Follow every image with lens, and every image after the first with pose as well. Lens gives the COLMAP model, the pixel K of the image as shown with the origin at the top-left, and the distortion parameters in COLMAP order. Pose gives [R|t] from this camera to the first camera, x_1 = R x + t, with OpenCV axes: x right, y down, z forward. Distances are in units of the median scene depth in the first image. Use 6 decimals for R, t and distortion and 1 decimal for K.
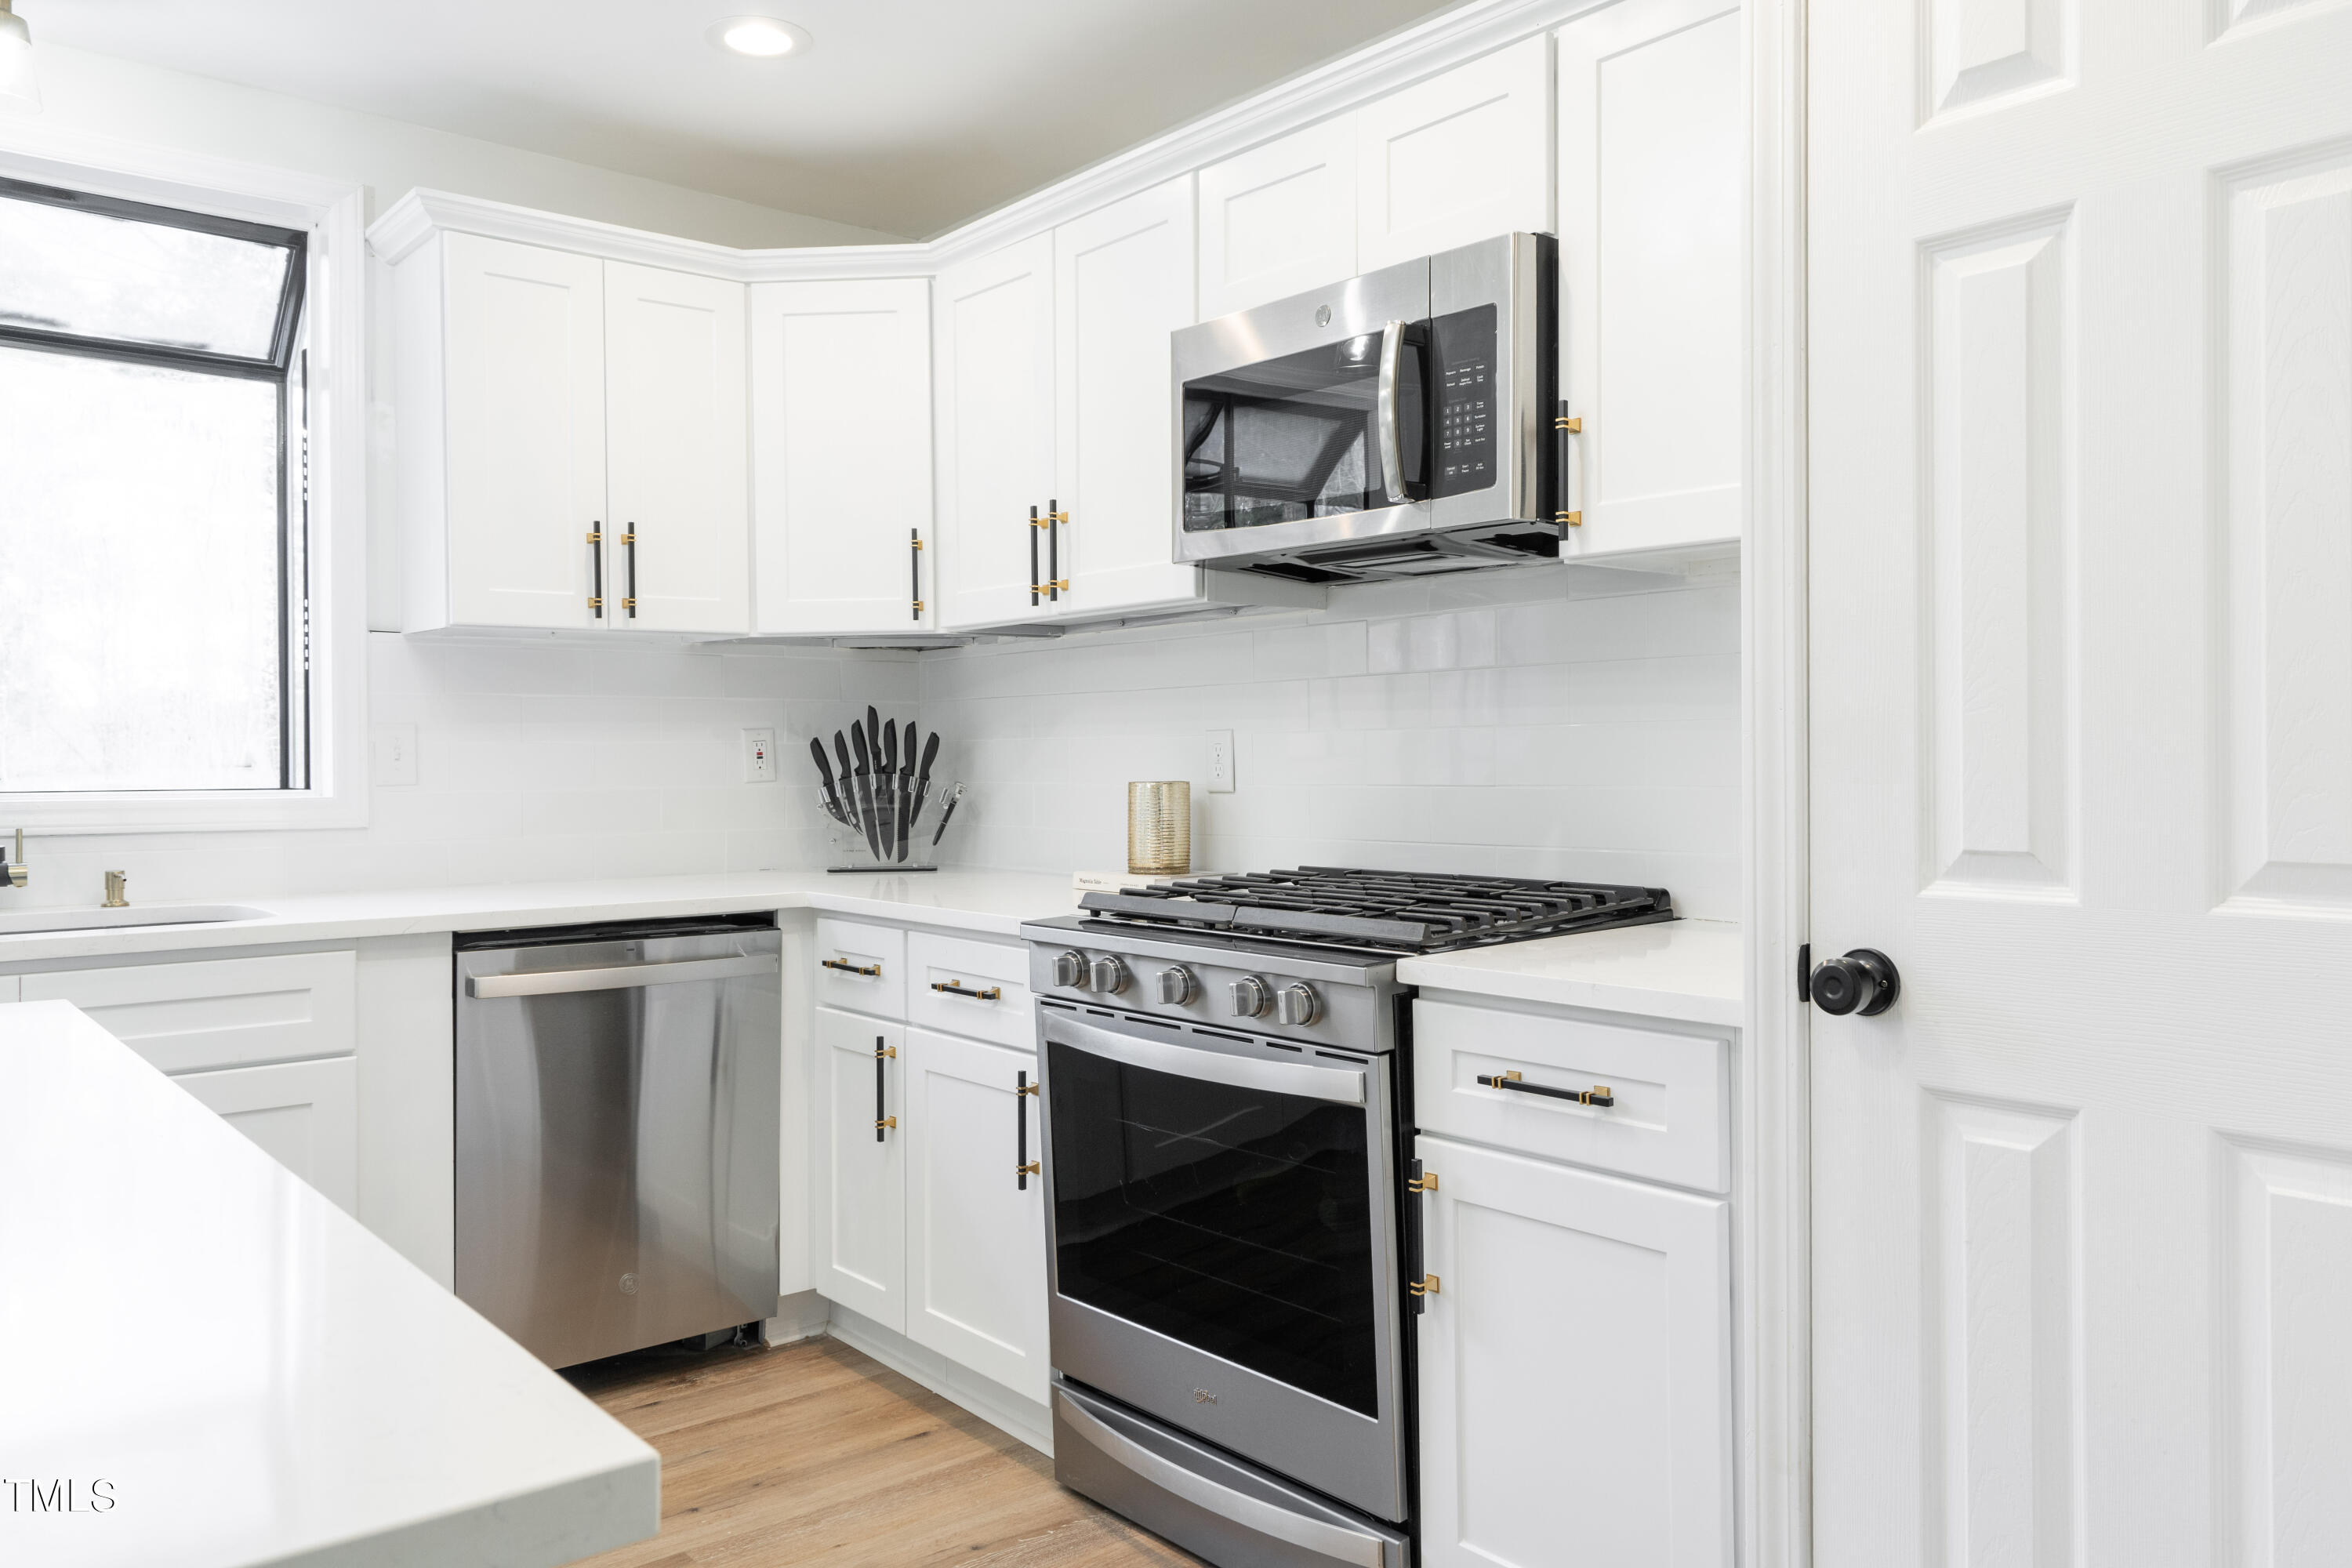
lens RADIAL K [[1724.8, 0, 1176.9], [0, 1724.8, 757.4], [0, 0, 1]] dist [0.009282, 0.002895]
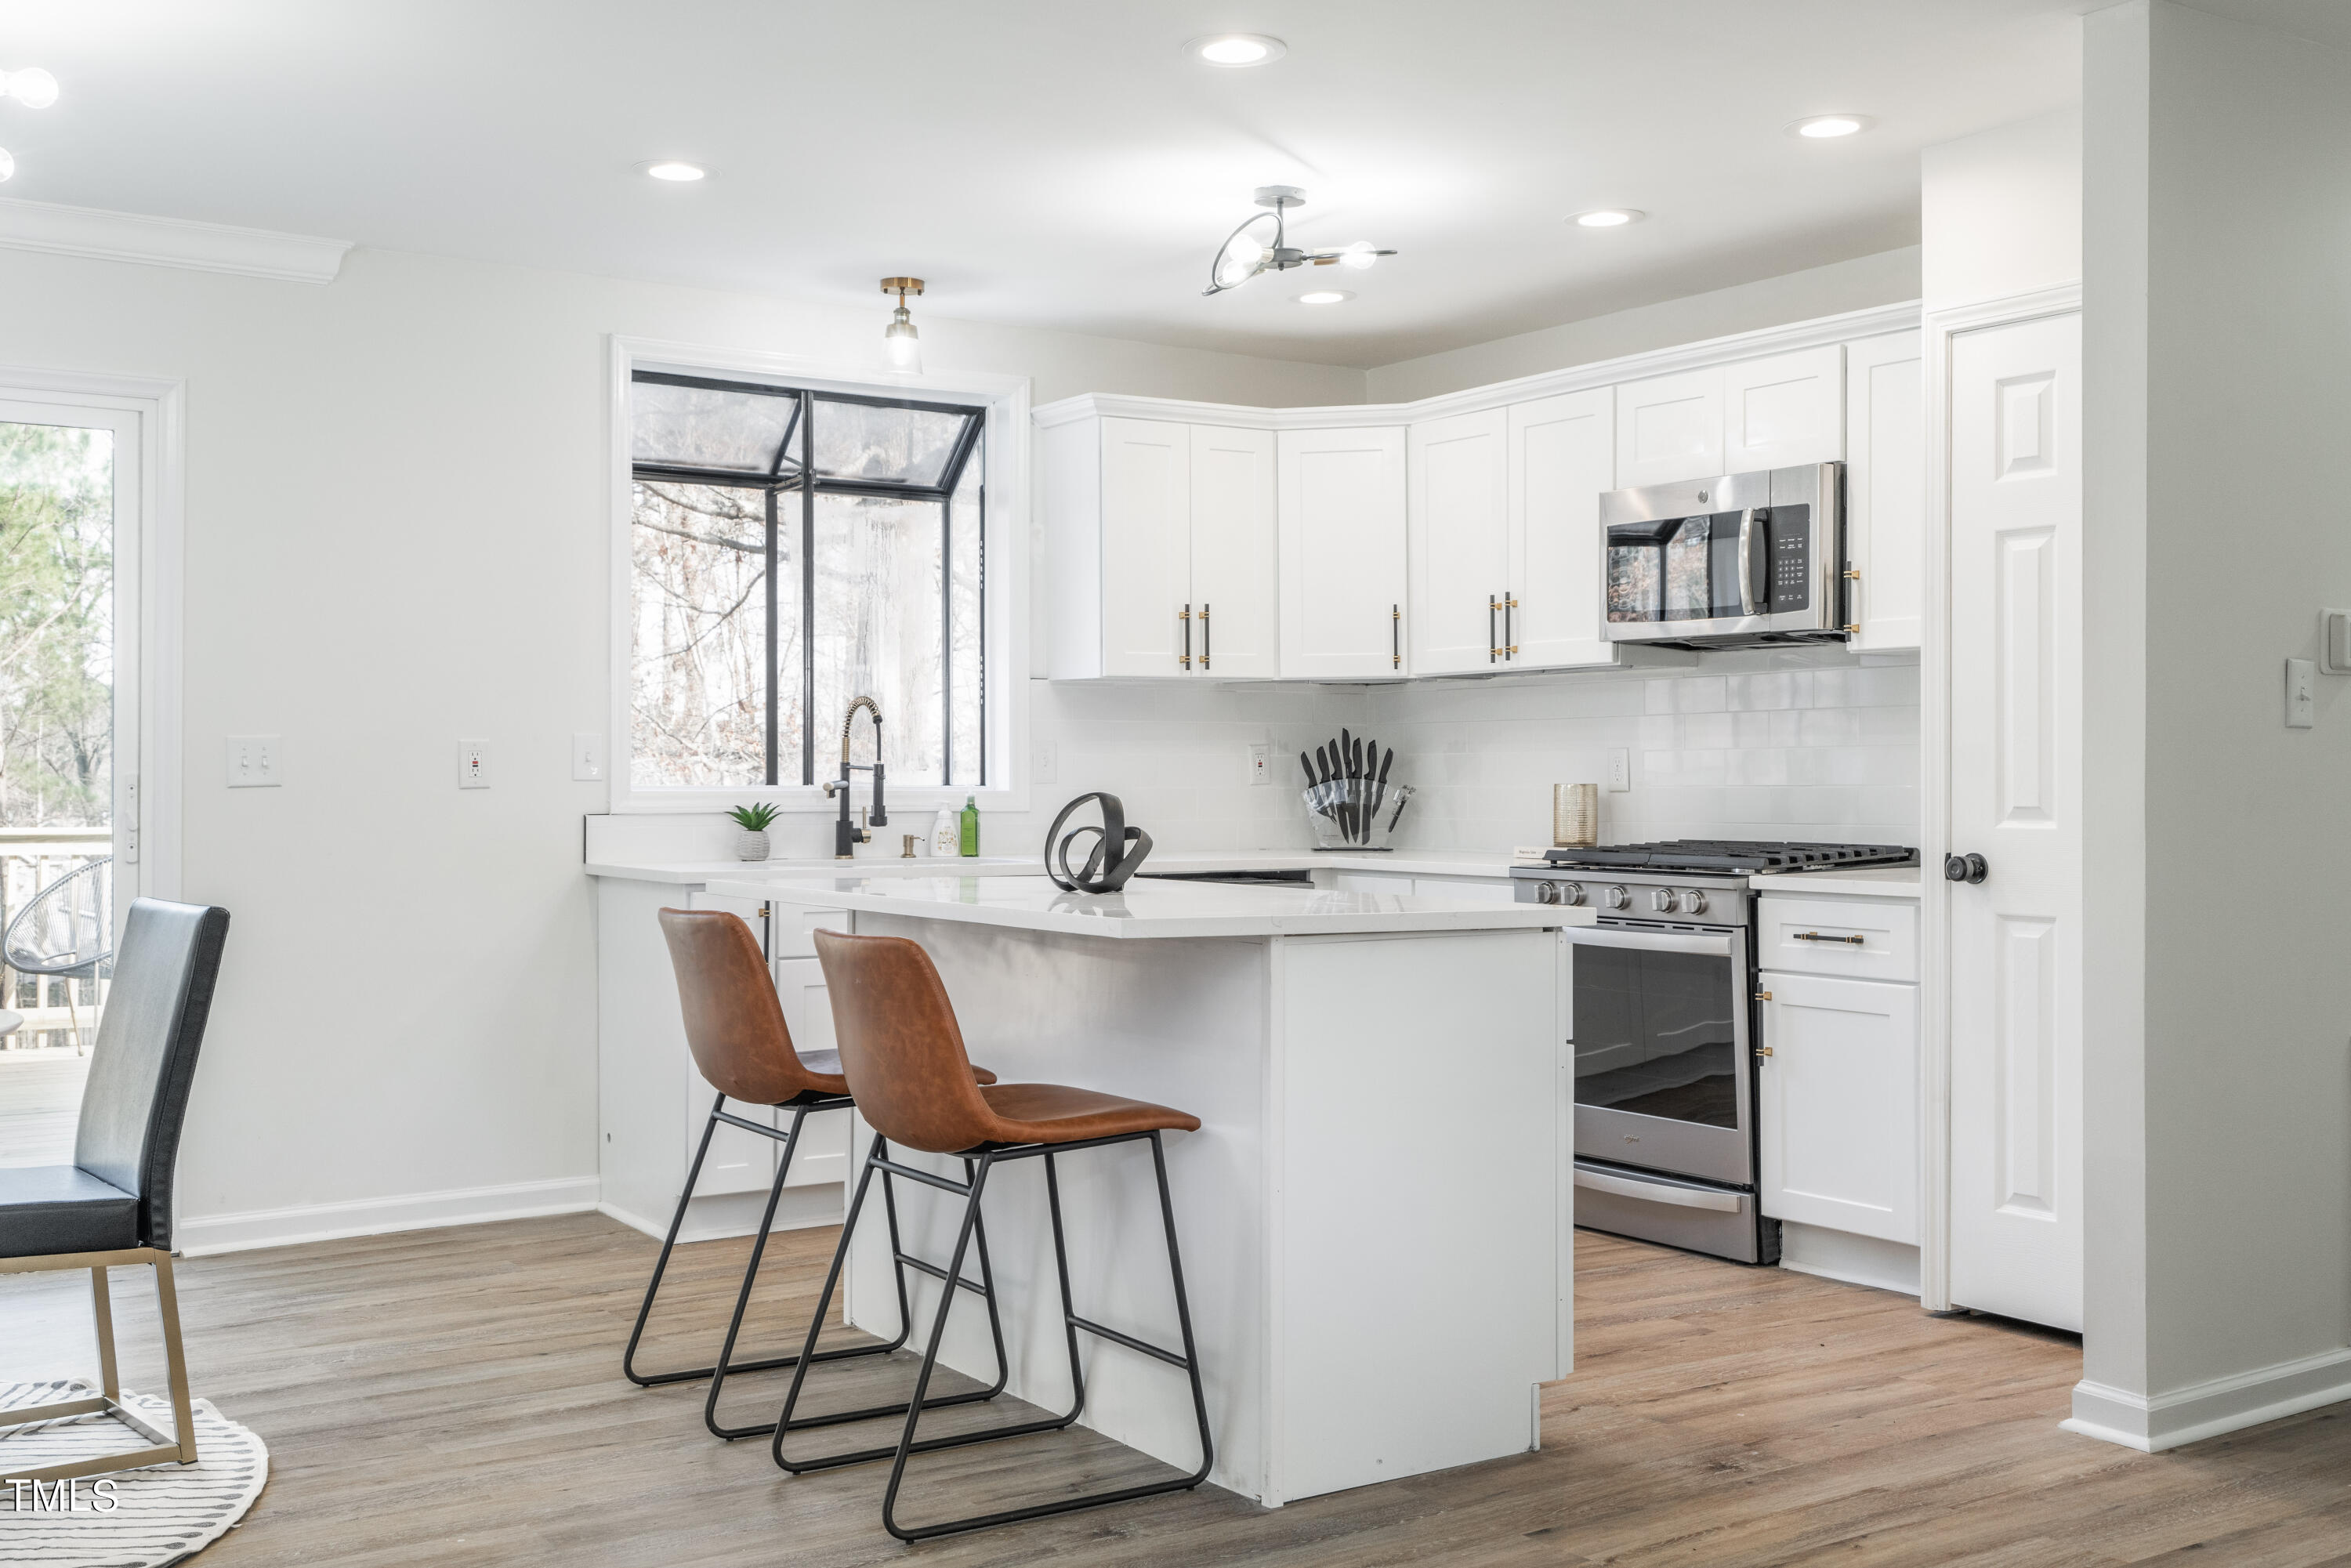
lens RADIAL K [[2358.4, 0, 1103.1], [0, 2358.4, 776.4], [0, 0, 1]] dist [-0.003371, 0.000000]
pose [[0.991657, 0.005613, -0.128783, -0.175439], [-0.005585, 0.999984, 0.000582, 0.011002], [0.128784, 0.000143, 0.991673, -1.191916]]
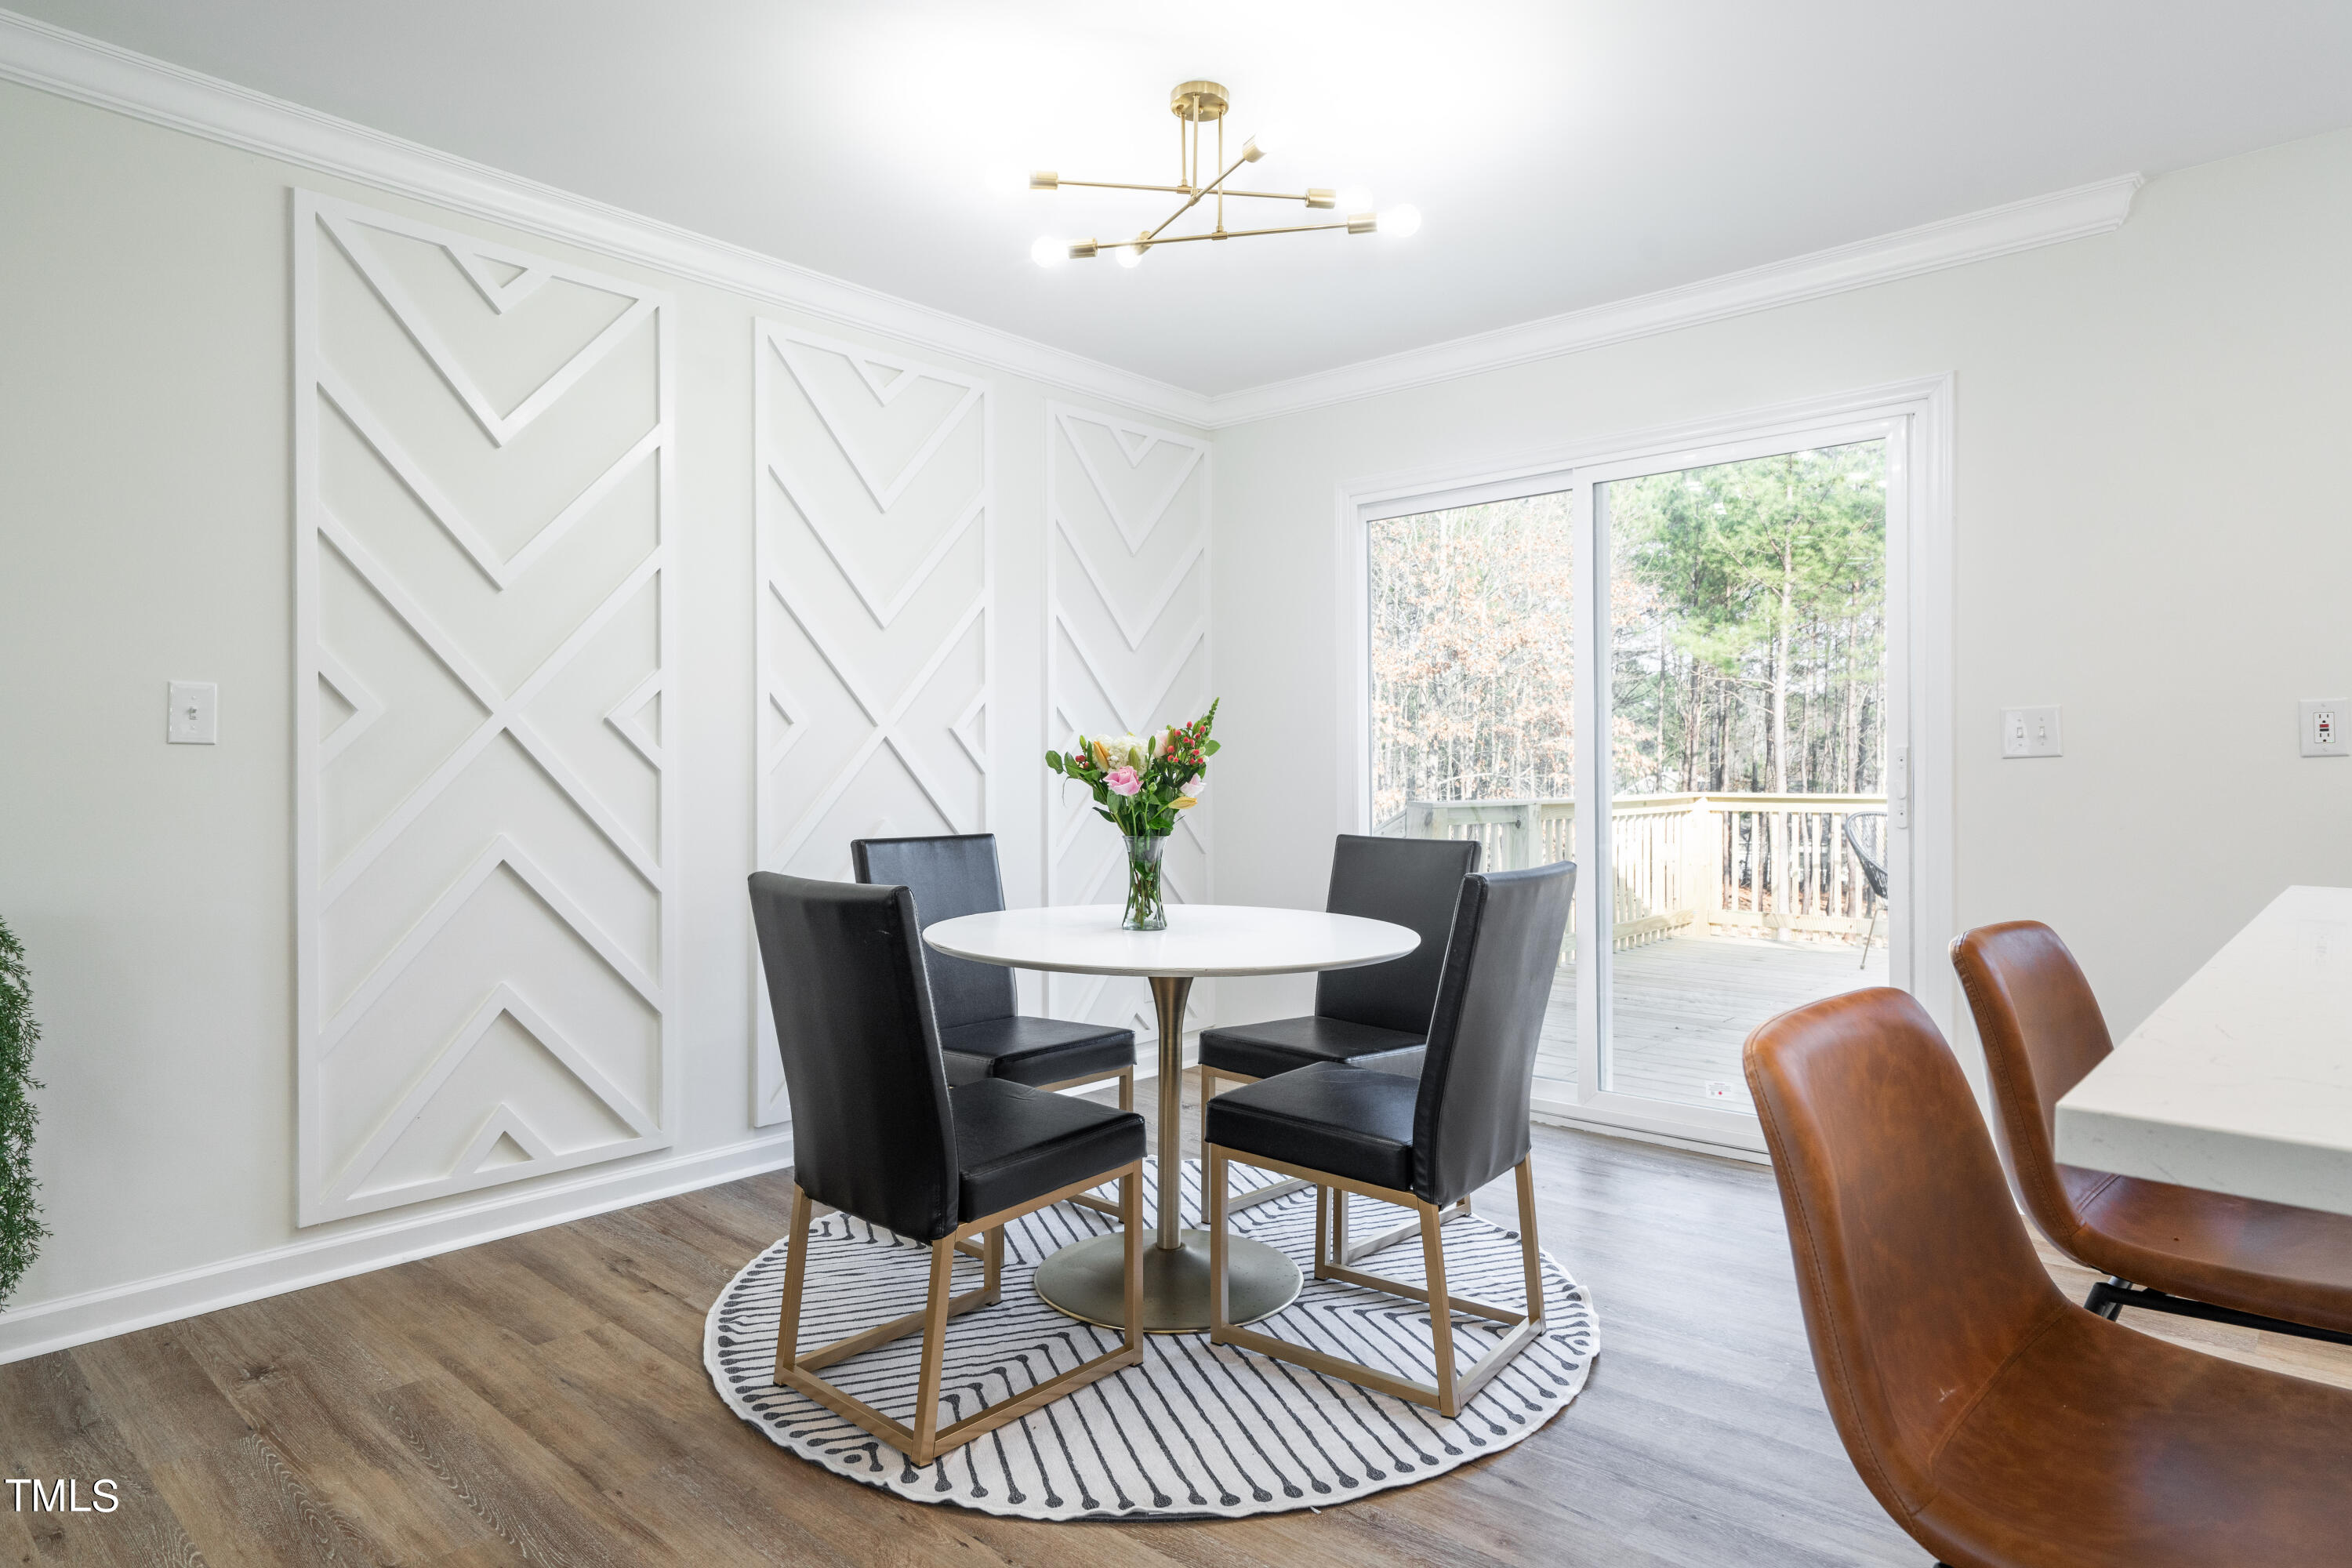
lens RADIAL K [[1330.2, 0, 1194.8], [0, 1330.2, 776.5], [0, 0, 1]] dist [0.006845, -0.000628]
pose [[0.138818, 0.007627, -0.990288, -0.116533], [0.008601, 0.999923, 0.008907, 0.025087], [0.990280, -0.009754, 0.138742, -0.169424]]
